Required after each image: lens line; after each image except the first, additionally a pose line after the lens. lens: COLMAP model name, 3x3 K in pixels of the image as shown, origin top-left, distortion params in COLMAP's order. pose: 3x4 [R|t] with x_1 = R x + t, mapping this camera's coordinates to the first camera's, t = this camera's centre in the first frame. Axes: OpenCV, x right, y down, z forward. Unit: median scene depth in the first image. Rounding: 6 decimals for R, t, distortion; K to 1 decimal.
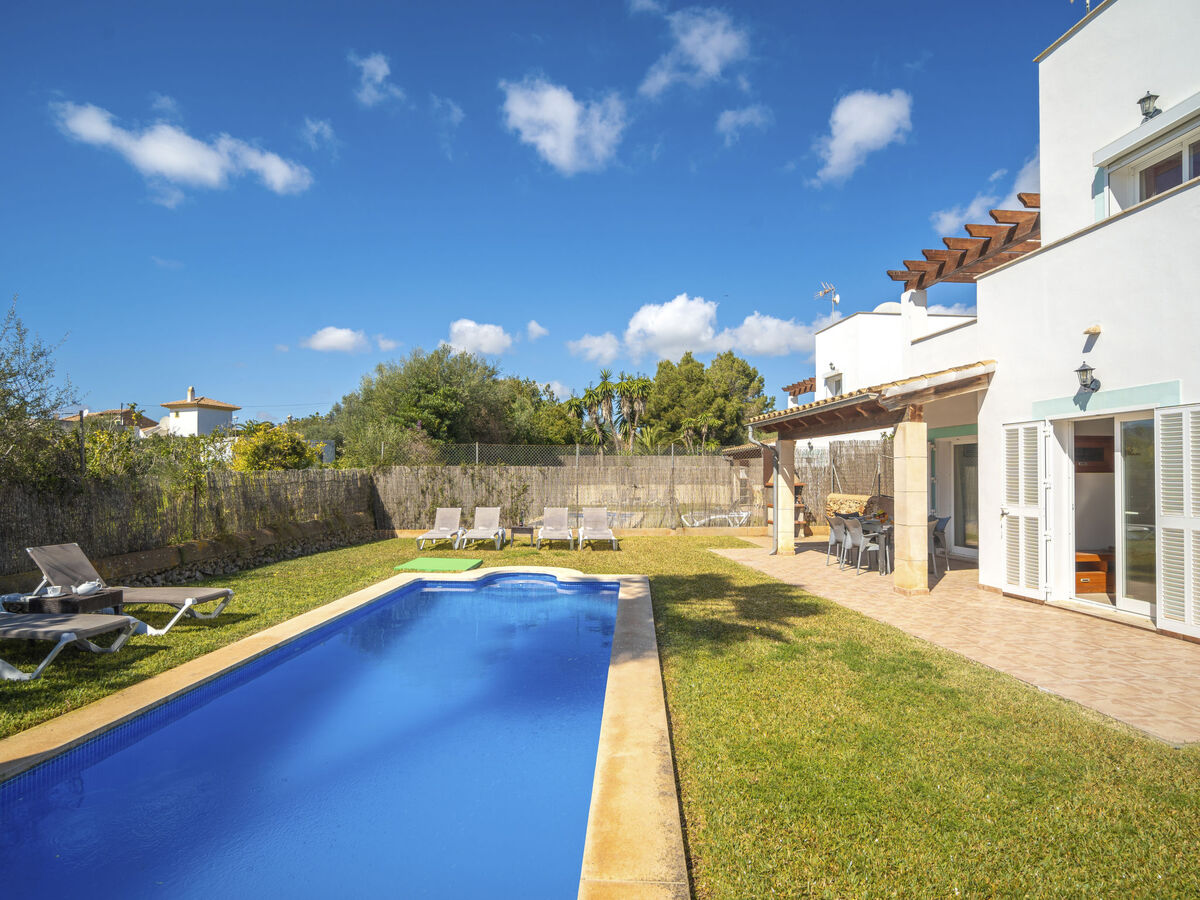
lens RADIAL K [[605.8, 0, 612.5], [0, 605.8, 477.7], [0, 0, 1]] dist [-0.026186, 0.000250]
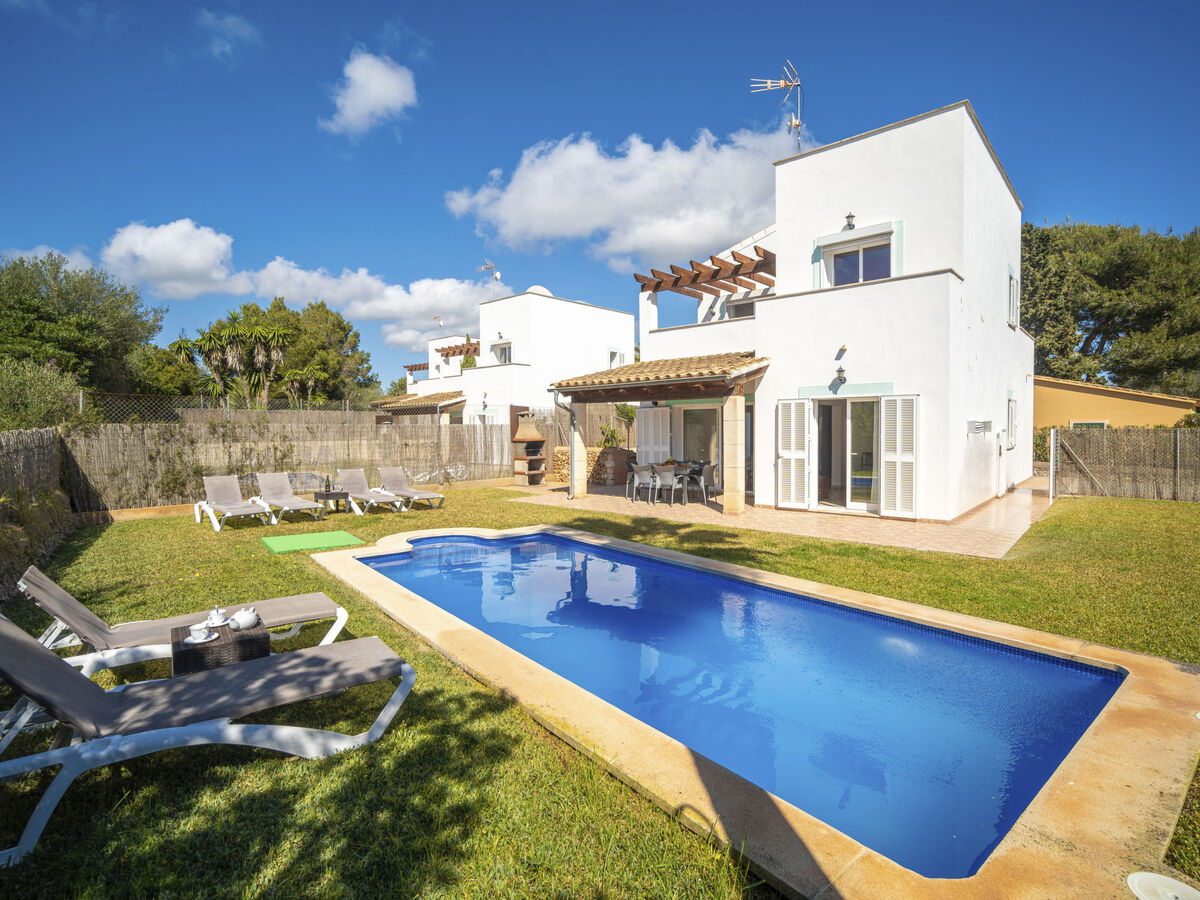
lens RADIAL K [[571.6, 0, 600.0], [0, 571.6, 450.0], [0, 0, 1]] dist [-0.023895, 0.000391]
pose [[0.756486, -0.028127, 0.653405, -0.349531], [0.006885, 0.999362, 0.035047, -0.007182], [-0.653974, -0.022014, 0.756197, 0.093385]]
